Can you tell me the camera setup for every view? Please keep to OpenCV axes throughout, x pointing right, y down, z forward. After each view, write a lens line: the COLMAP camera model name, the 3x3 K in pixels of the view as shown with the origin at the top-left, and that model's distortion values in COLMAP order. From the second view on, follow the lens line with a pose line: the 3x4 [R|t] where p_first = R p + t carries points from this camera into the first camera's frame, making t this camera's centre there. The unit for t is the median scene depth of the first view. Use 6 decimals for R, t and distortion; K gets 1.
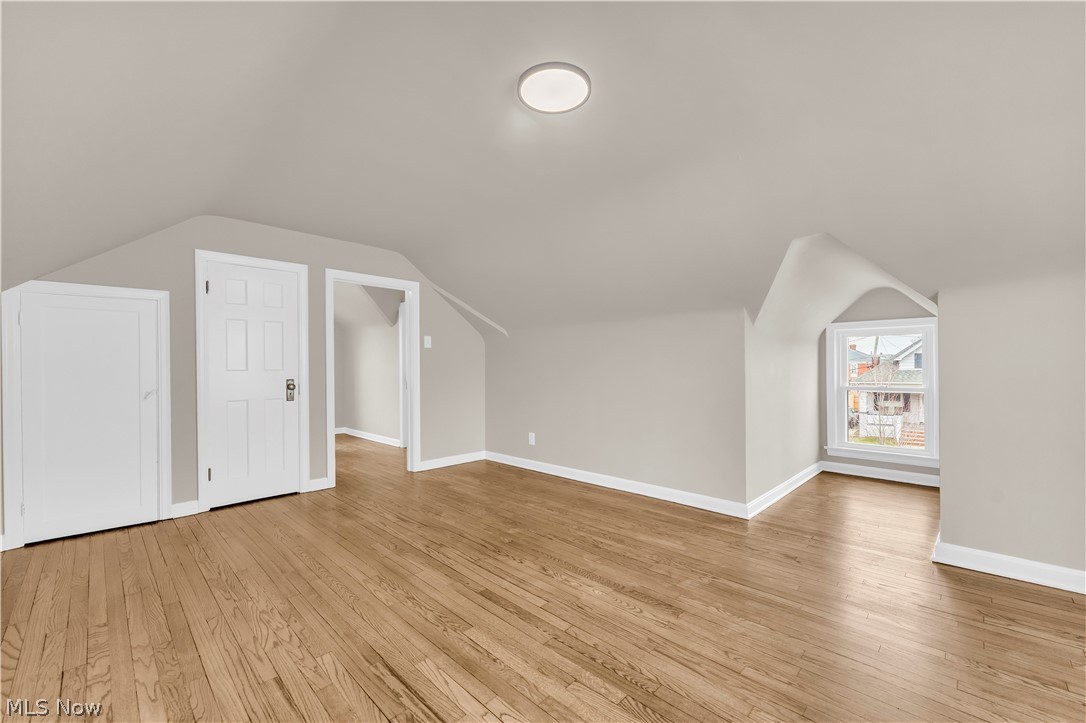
lens RADIAL K [[442.7, 0, 538.4], [0, 442.7, 369.2], [0, 0, 1]] dist [-0.000087, 0.000042]
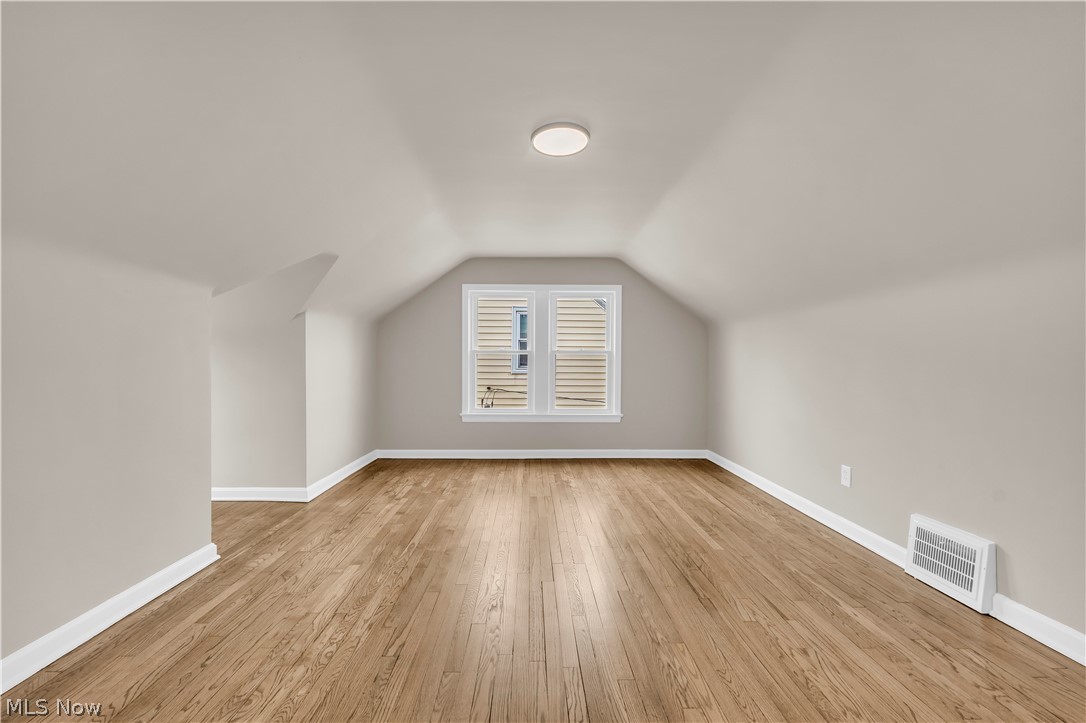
lens RADIAL K [[442.7, 0, 538.4], [0, 442.7, 369.2], [0, 0, 1]] dist [-0.000087, 0.000042]
pose [[-0.717504, -0.007659, 0.696513, -0.564082], [0.002982, 0.999897, 0.014066, -0.003396], [-0.696548, 0.012169, -0.717407, 1.394786]]
